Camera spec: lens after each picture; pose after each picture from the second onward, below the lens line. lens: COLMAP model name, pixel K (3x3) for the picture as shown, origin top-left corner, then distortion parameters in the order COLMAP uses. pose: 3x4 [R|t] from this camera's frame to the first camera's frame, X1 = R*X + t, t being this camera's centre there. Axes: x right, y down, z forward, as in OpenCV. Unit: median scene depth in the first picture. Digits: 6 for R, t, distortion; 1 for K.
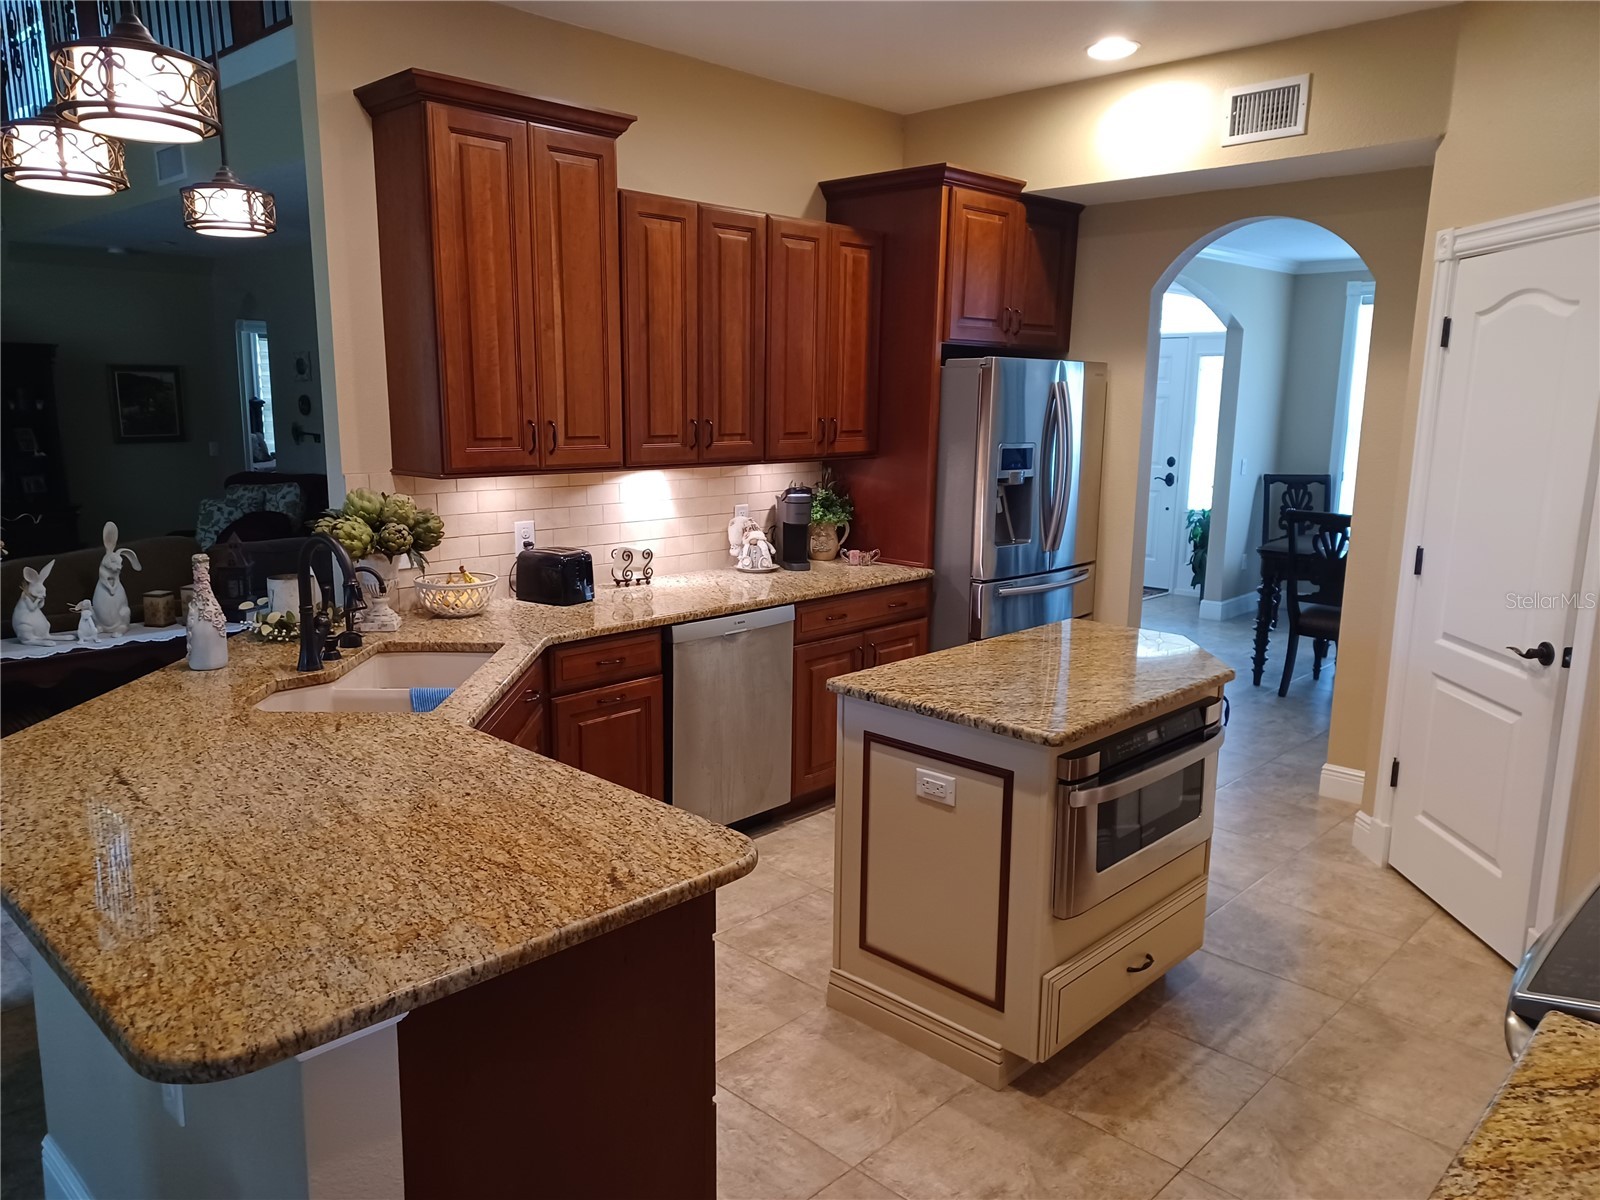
lens RADIAL K [[1150.4, 0, 757.5], [0, 1150.4, 609.6], [0, 0, 1]] dist [0.026525, -0.004205]
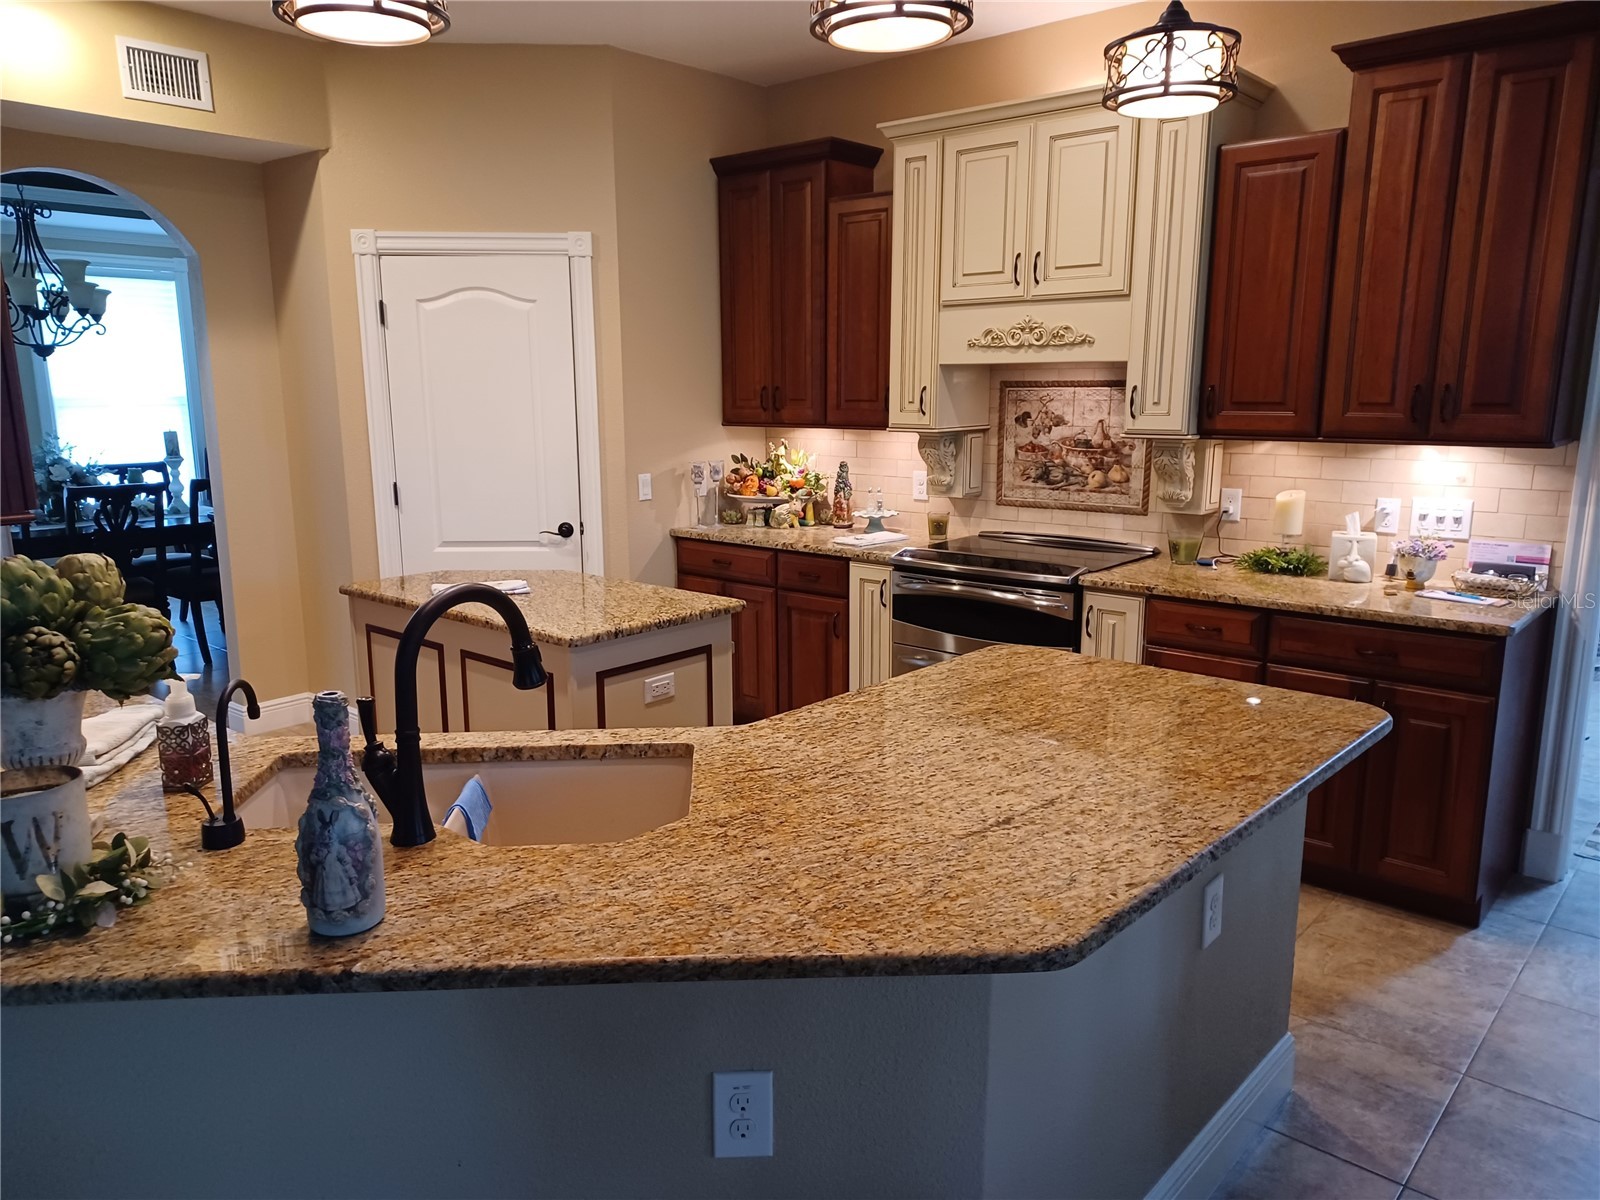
lens RADIAL K [[1150.4, 0, 798.5], [0, 1150.4, 603.4], [0, 0, 1]] dist [0.026525, -0.004205]
pose [[-0.052231, -0.203622, 0.977655, -1.117884], [0.190821, 0.958918, 0.209913, -0.170735], [-0.980234, 0.197521, -0.011230, 0.958520]]
